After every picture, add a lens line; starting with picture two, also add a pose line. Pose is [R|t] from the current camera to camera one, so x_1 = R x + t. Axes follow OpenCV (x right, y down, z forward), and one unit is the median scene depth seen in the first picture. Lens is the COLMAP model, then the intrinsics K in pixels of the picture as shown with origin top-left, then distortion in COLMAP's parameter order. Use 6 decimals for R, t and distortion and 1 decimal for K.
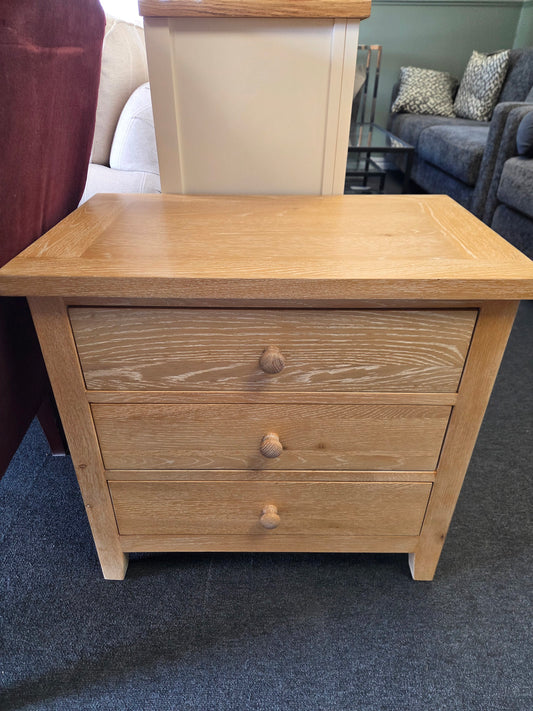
lens RADIAL K [[485.8, 0, 261.8], [0, 485.8, 361.9], [0, 0, 1]] dist [0.053953, -0.048449]
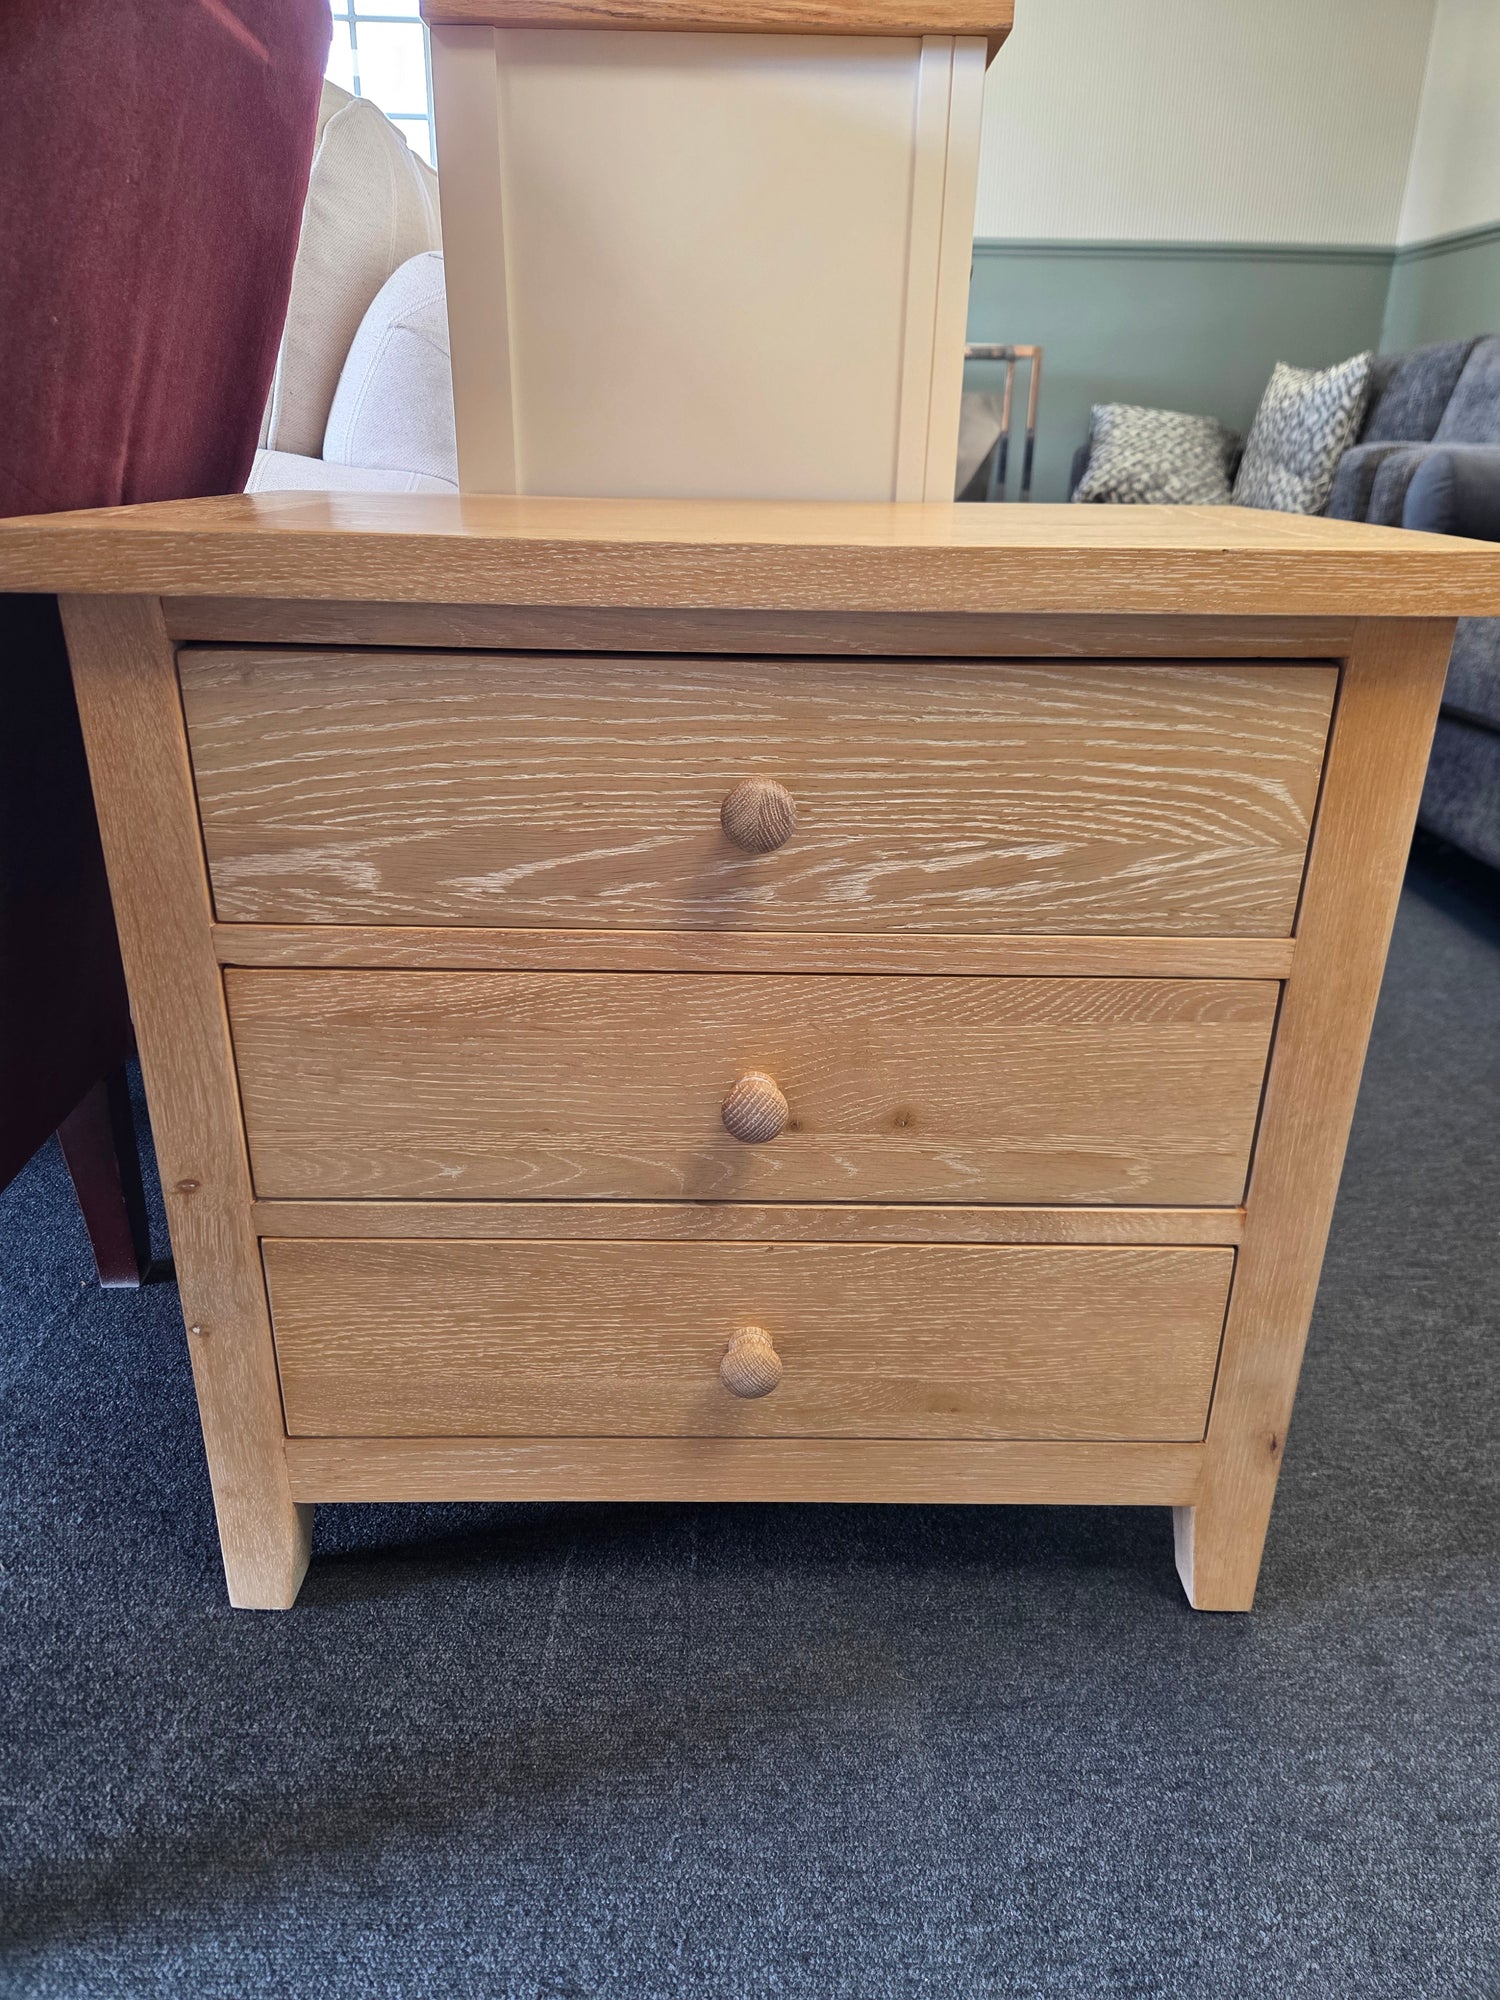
lens RADIAL K [[1366.6, 0, 751.4], [0, 1366.6, 1017.3], [0, 0, 1]] dist [0.053953, -0.048449]
pose [[0.999848, 0.007835, 0.015581, 0.001454], [-0.005097, 0.985681, -0.168545, 0.247451], [-0.016679, 0.168440, 0.985571, 0.049996]]
